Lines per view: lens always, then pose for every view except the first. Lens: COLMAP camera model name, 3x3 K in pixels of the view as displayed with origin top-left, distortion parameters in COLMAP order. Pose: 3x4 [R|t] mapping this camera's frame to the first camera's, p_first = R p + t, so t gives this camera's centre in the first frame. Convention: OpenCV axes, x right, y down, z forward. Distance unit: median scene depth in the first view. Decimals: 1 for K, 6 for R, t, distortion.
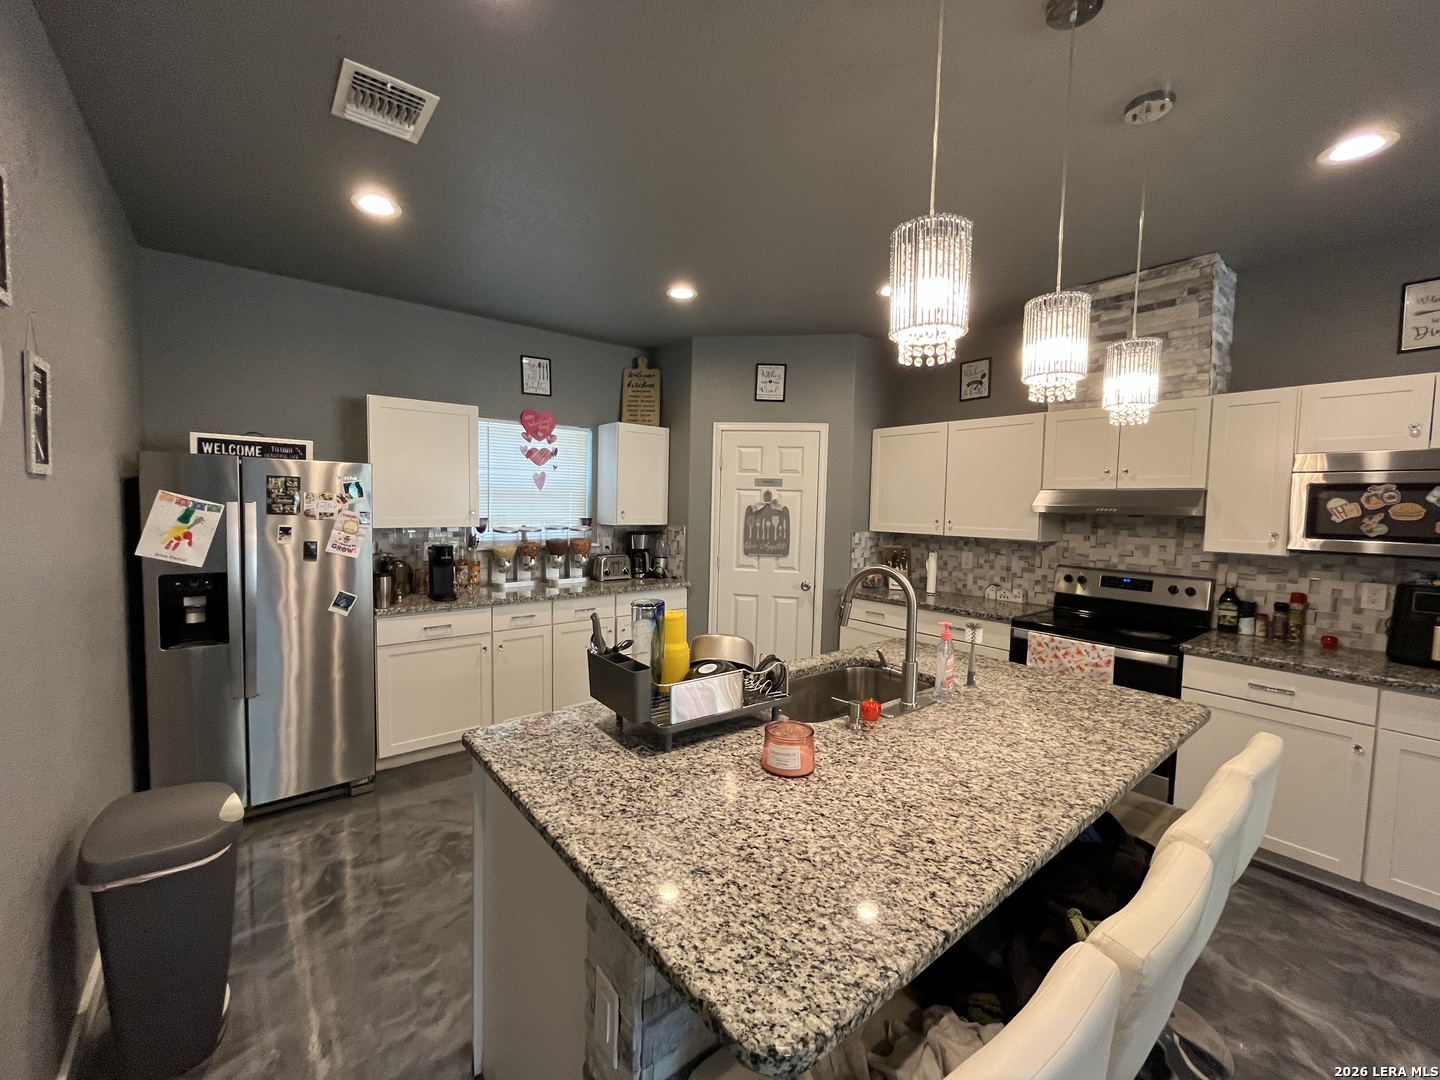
lens RADIAL K [[585.4, 0, 719.7], [0, 585.4, 539.2], [0, 0, 1]] dist [-0.003278, -0.000169]
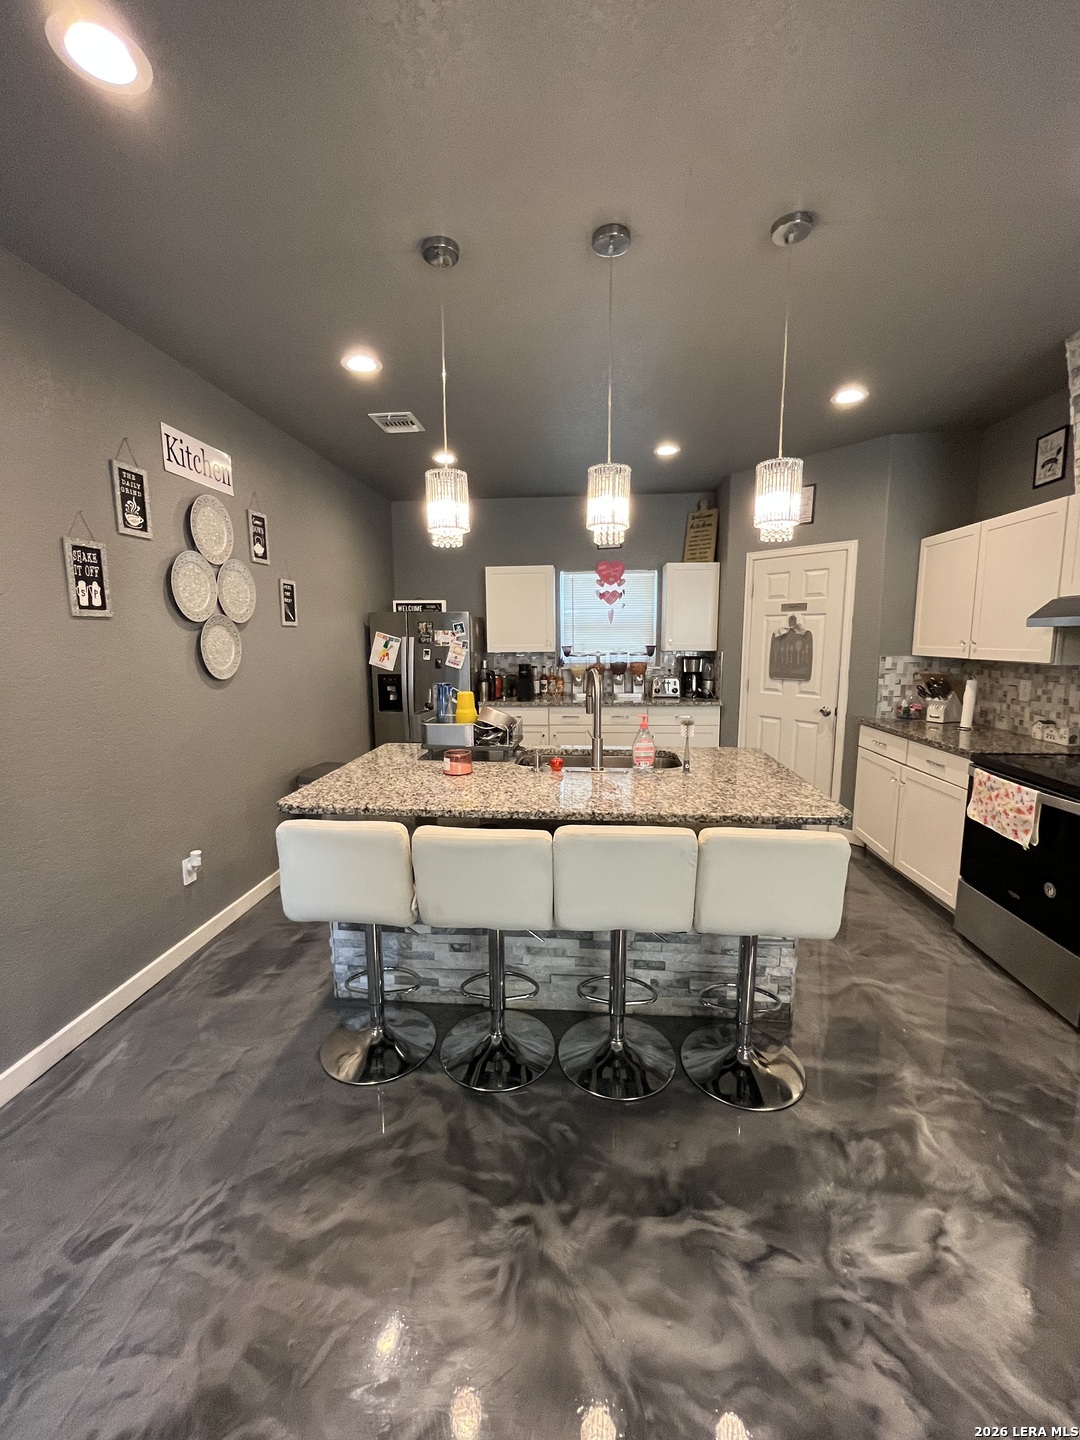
lens RADIAL K [[585.4, 0, 541.6], [0, 585.4, 719.9], [0, 0, 1]] dist [-0.003278, -0.000169]
pose [[0.719357, 0.072783, -0.690817, 0.555450], [-0.020823, 0.996308, 0.083285, 0.025340], [0.694329, -0.045527, 0.718216, -0.041085]]
